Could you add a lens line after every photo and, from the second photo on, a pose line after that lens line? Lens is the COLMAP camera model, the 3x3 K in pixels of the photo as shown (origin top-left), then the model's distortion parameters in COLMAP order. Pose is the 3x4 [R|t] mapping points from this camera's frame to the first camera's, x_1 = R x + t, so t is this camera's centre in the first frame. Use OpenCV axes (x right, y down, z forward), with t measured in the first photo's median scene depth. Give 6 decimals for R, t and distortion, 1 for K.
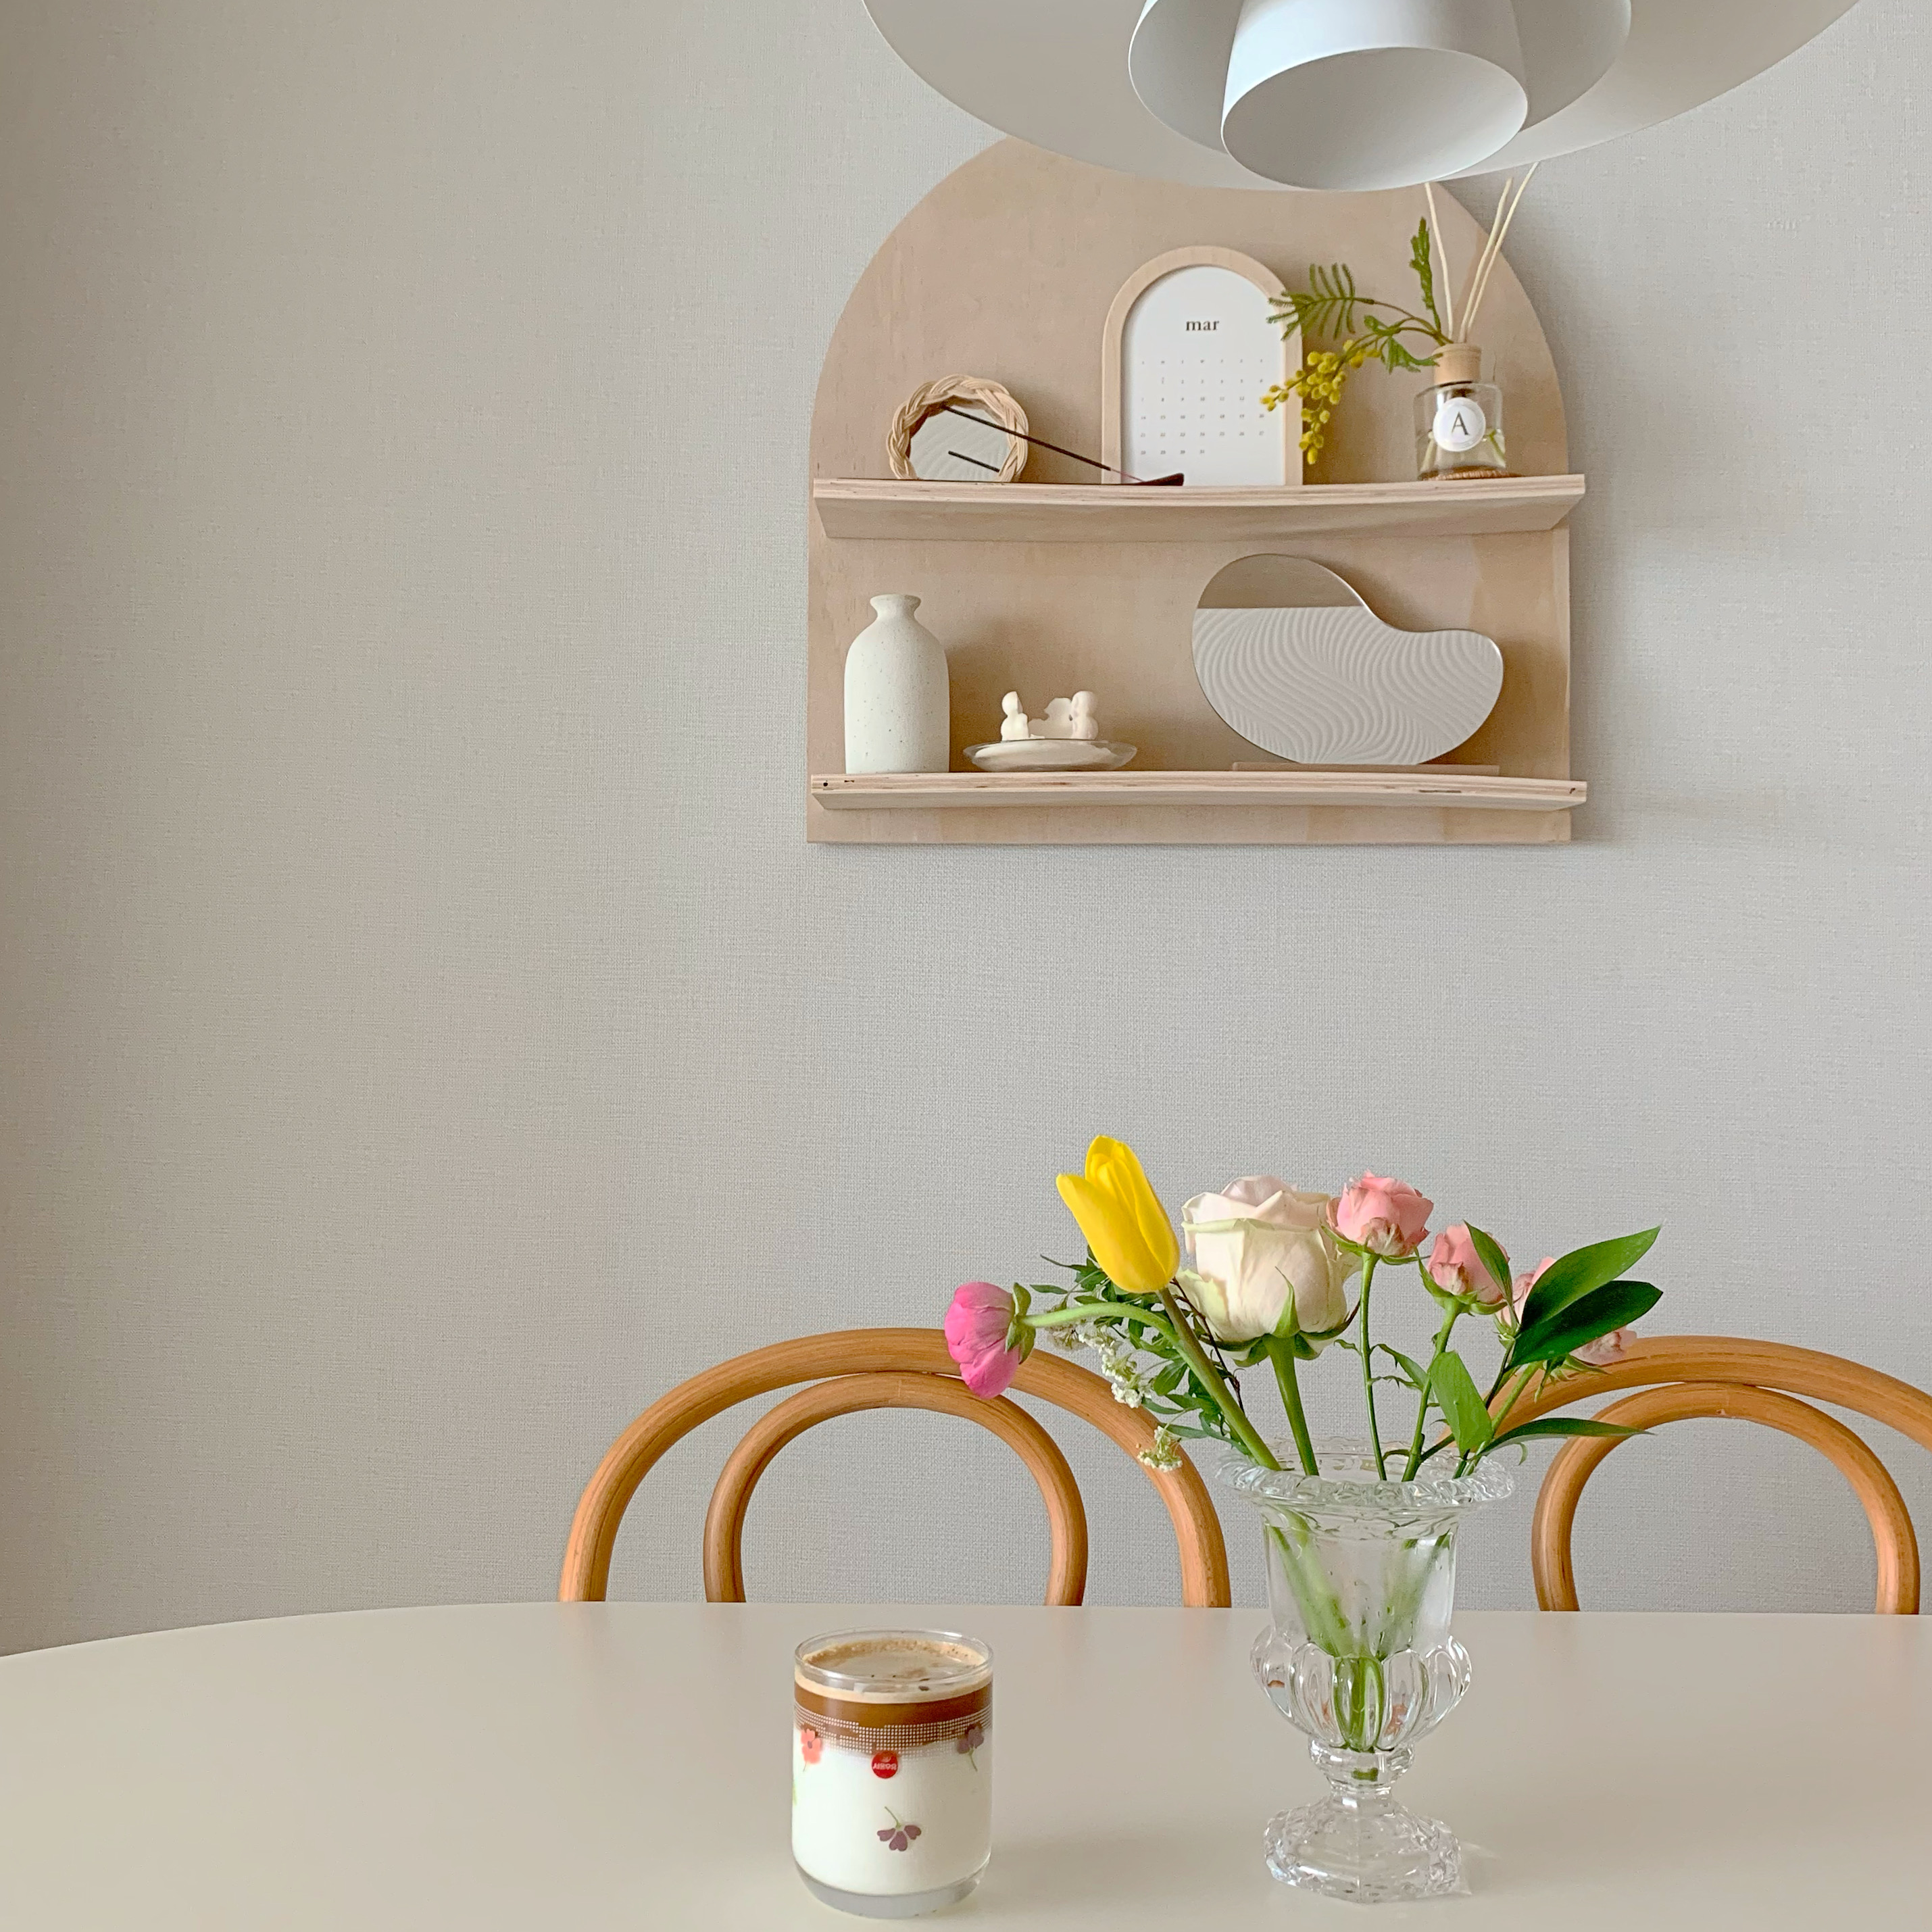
lens RADIAL K [[2115.6, 0, 966.0], [0, 2115.6, 966.0], [0, 0, 1]] dist [0.007698, -0.010056]
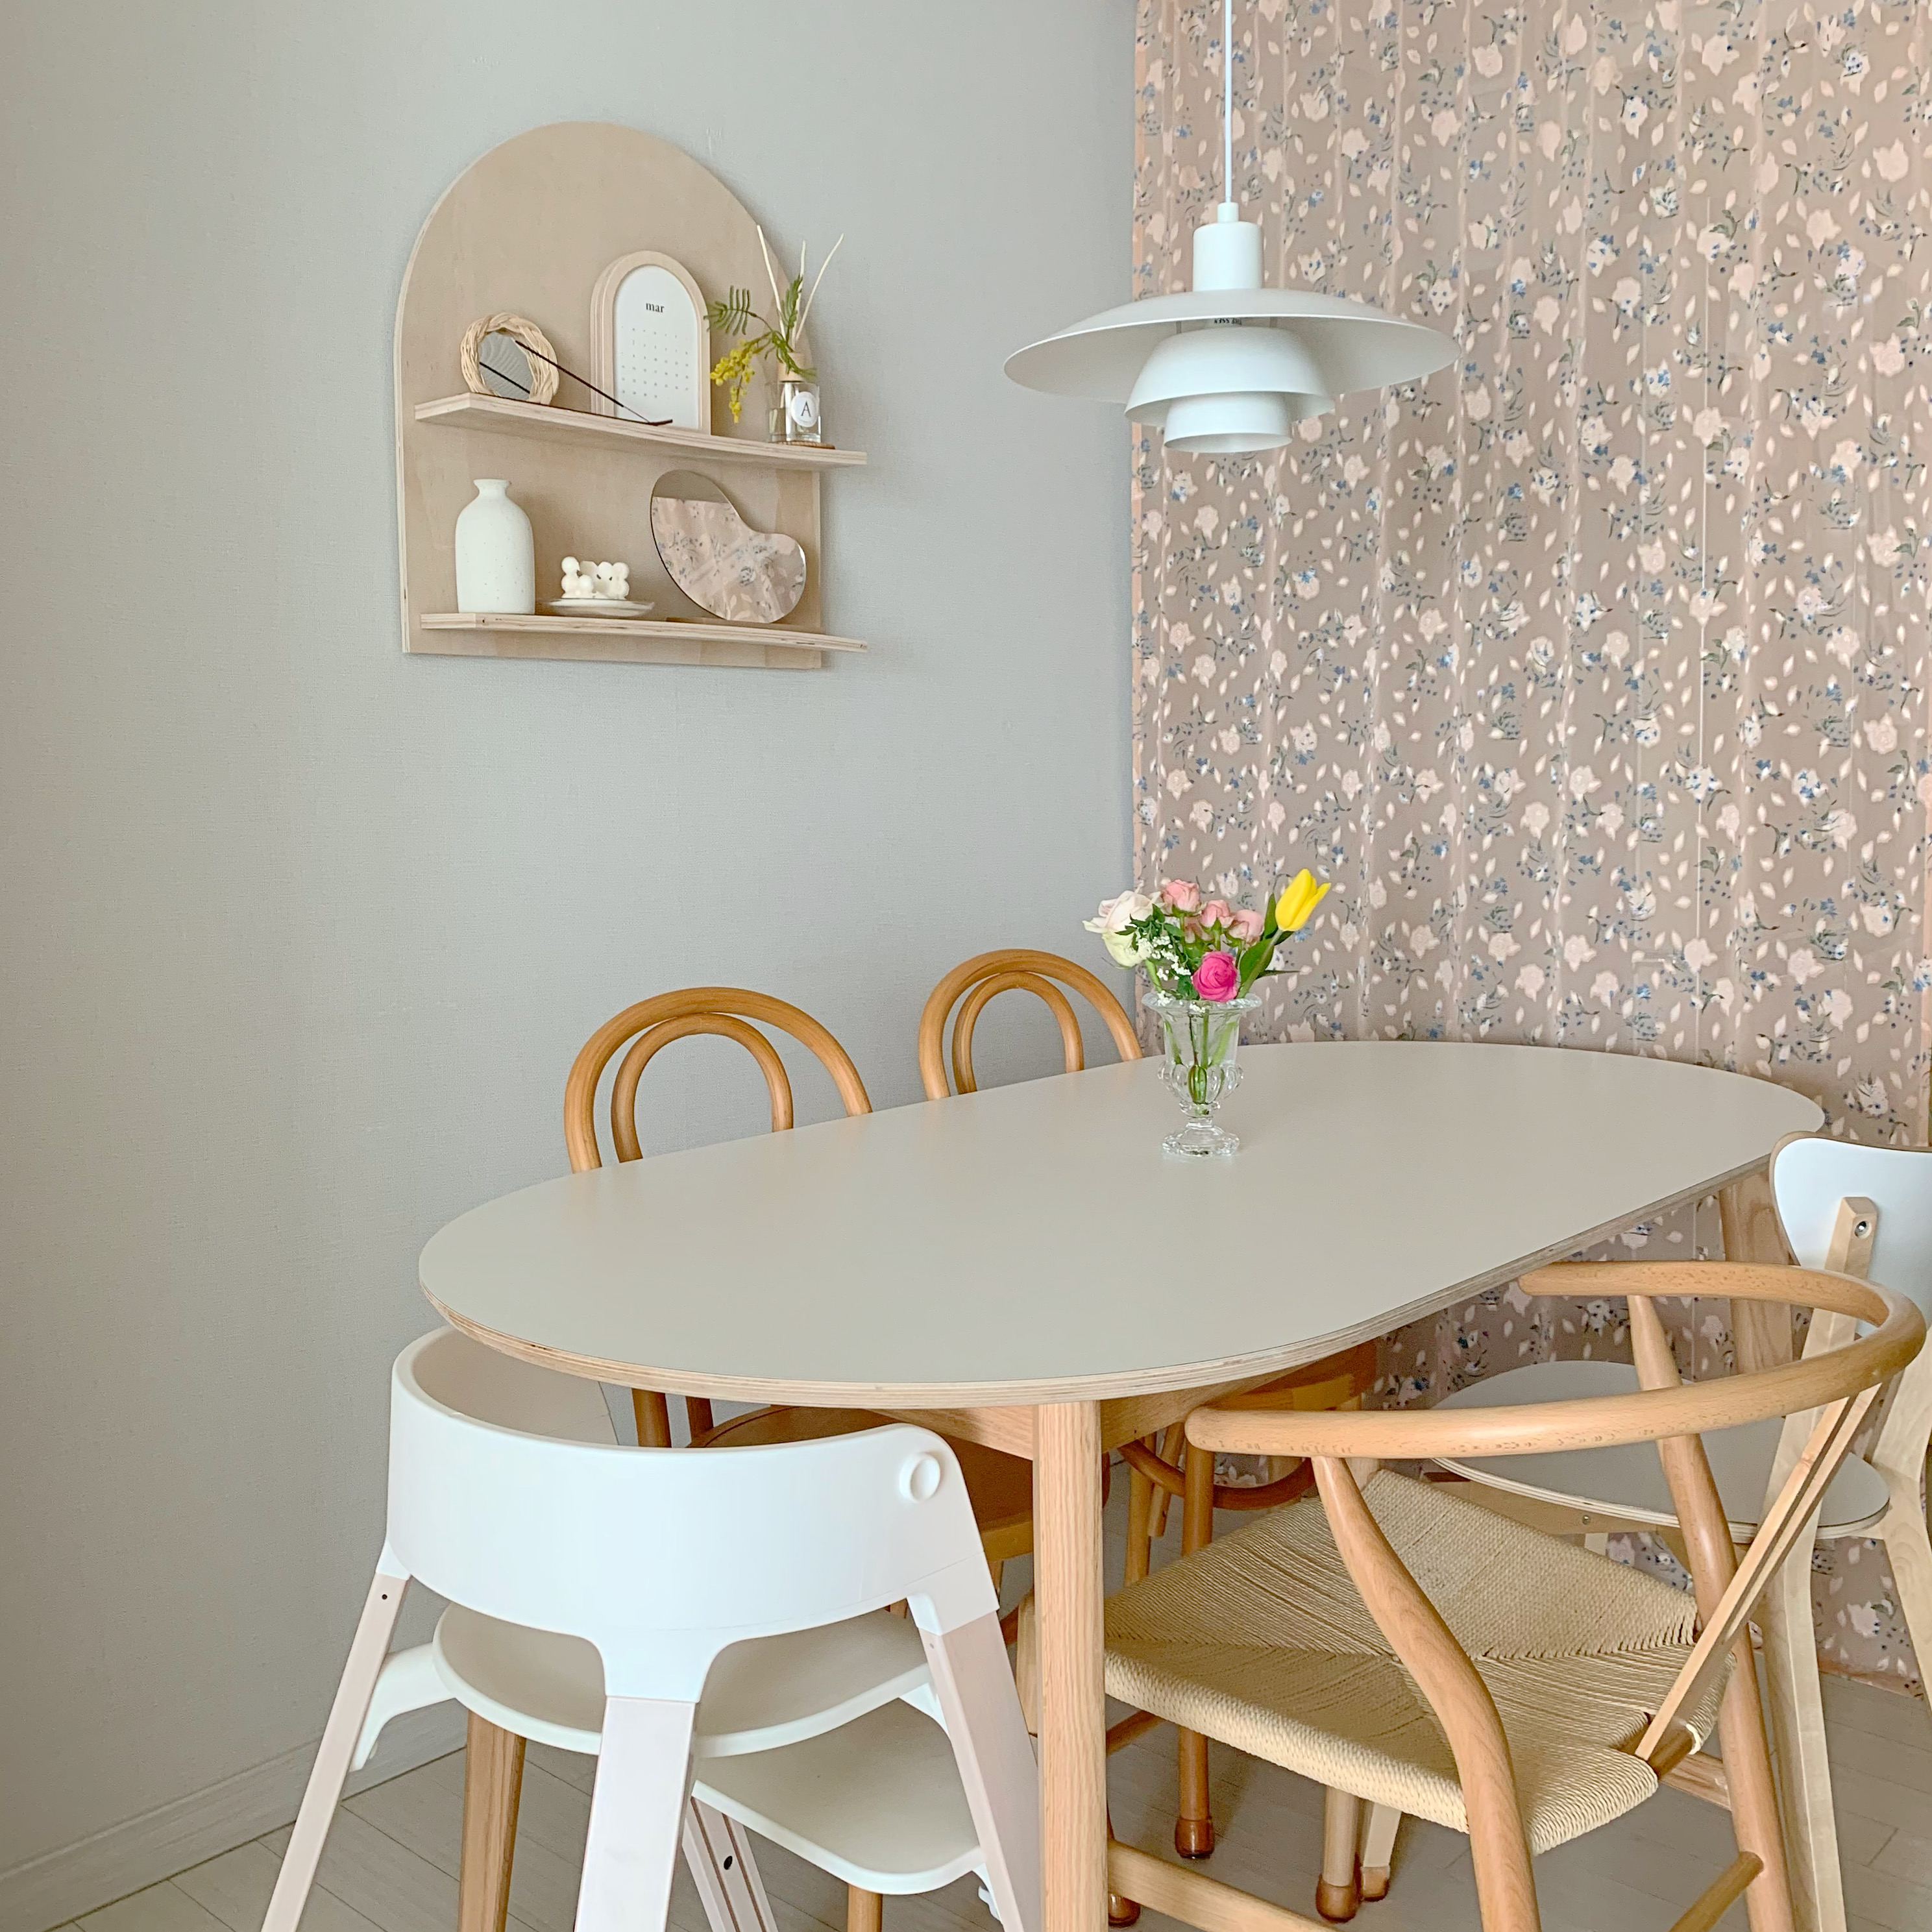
lens RADIAL K [[2115.6, 0, 966.0], [0, 2115.6, 966.0], [0, 0, 1]] dist [0.007698, -0.010056]
pose [[0.657803, -0.081498, 0.748768, -0.892131], [-0.016942, 0.992276, 0.122886, -0.034302], [-0.752999, -0.093520, 0.651342, -0.167739]]
